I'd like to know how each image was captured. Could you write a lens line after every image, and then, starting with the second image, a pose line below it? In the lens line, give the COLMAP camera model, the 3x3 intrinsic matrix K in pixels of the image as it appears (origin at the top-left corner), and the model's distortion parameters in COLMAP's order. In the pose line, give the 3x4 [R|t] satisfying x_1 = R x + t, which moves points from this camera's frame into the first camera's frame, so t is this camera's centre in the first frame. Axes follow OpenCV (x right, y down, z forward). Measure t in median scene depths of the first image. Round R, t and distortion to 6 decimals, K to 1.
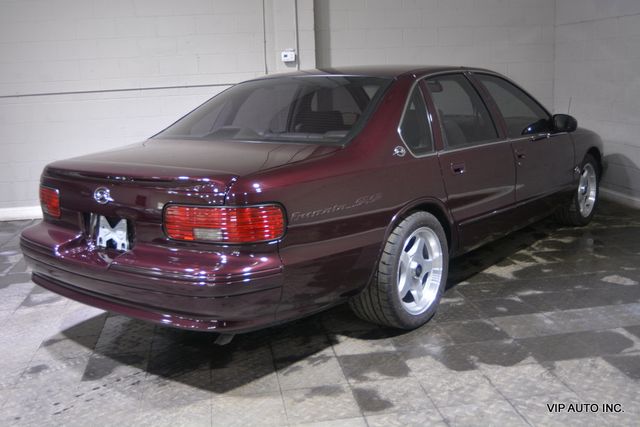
lens RADIAL K [[709.7, 0, 320.8], [0, 709.7, 212.5], [0, 0, 1]] dist [-0.044346, 0.000000]
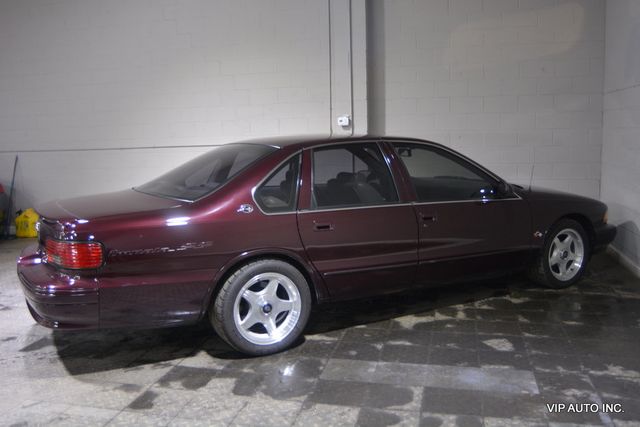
lens RADIAL K [[609.9, 0, 330.5], [0, 609.9, 207.3], [0, 0, 1]] dist [-0.053472, 0.000000]
pose [[0.914413, 0.066268, -0.399321, 0.608407], [-0.088046, 0.995450, -0.036422, -0.057875], [0.395091, 0.068463, 0.916087, 0.078879]]
